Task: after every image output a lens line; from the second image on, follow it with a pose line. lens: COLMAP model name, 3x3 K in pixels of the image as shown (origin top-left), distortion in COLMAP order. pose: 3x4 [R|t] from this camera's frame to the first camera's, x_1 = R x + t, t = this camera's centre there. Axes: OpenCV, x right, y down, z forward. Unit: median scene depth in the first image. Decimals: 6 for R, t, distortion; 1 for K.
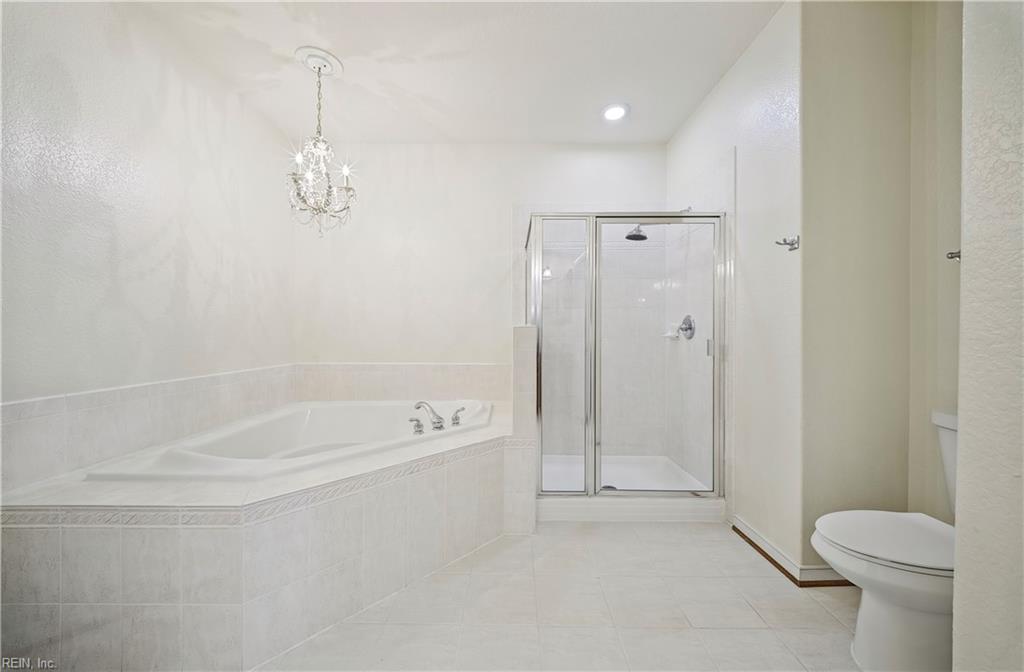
lens RADIAL K [[356.7, 0, 511.9], [0, 356.7, 336.5], [0, 0, 1]] dist [0.000128, -0.000983]
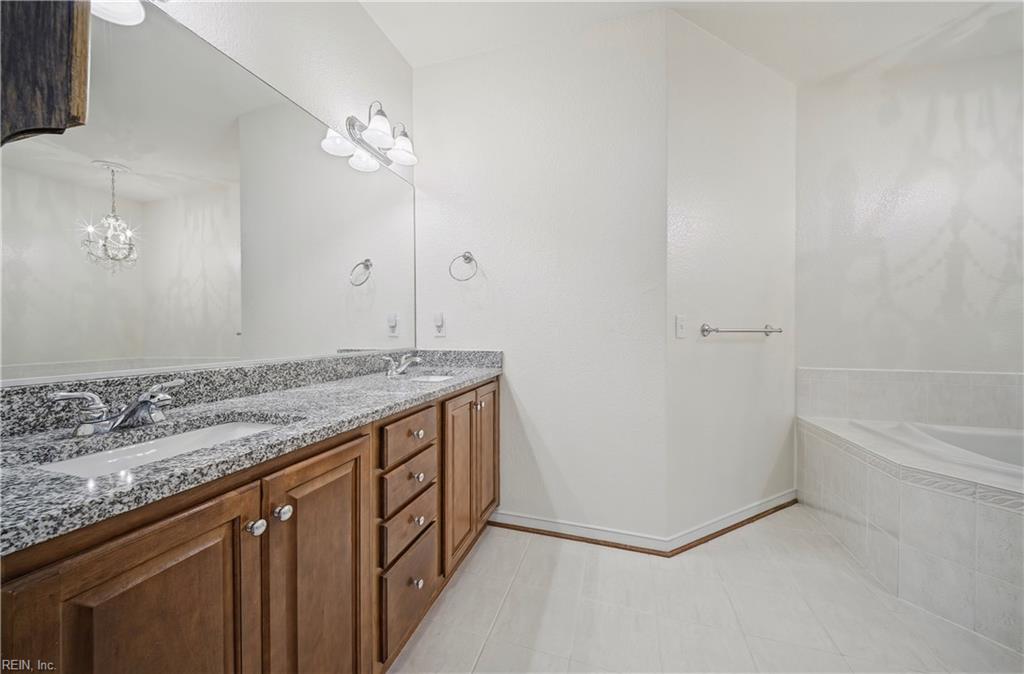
lens RADIAL K [[356.7, 0, 512.6], [0, 356.7, 335.0], [0, 0, 1]] dist [0.000128, -0.000983]
pose [[-0.292182, 0.001781, -0.956361, 0.707791], [-0.001845, 0.999995, 0.002426, 0.010842], [0.956361, 0.002473, -0.292177, 0.044735]]
